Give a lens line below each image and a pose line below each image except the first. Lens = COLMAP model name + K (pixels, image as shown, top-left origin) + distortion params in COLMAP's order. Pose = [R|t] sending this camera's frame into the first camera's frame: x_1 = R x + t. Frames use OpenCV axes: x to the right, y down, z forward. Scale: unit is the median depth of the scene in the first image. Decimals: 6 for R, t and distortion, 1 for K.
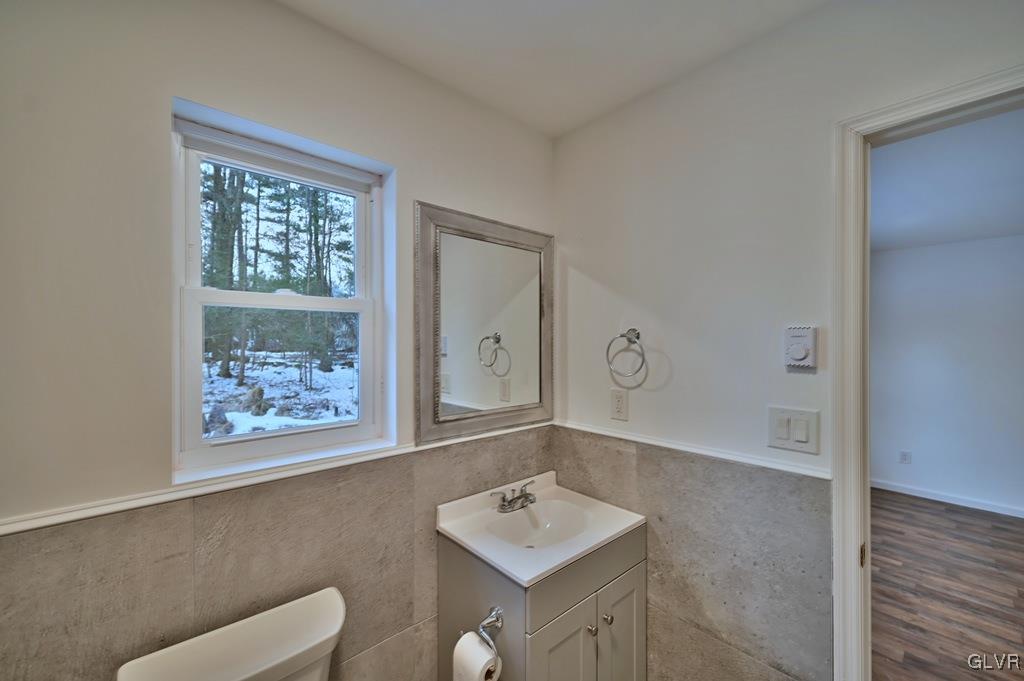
lens RADIAL K [[403.6, 0, 511.8], [0, 403.6, 343.1], [0, 0, 1]] dist [-0.000338, 0.000777]
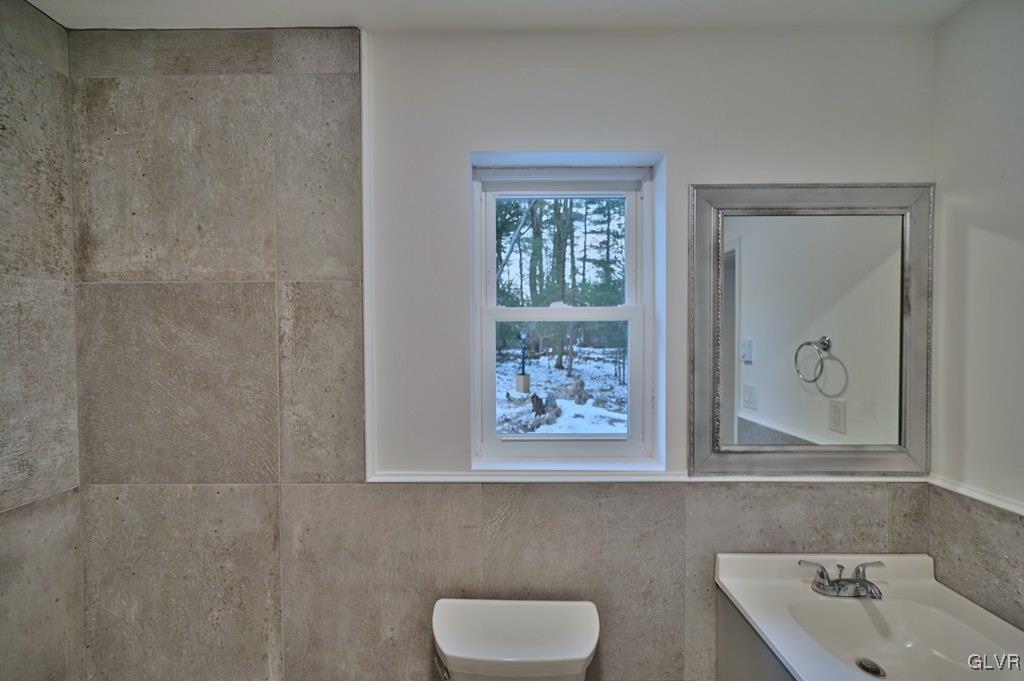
lens RADIAL K [[403.6, 0, 512.4], [0, 403.6, 347.2], [0, 0, 1]] dist [-0.000338, 0.000777]
pose [[0.739220, 0.010034, -0.673389, 0.053341], [0.001574, 0.999861, 0.016627, -0.027912], [0.673462, -0.013351, 0.739101, 0.114252]]
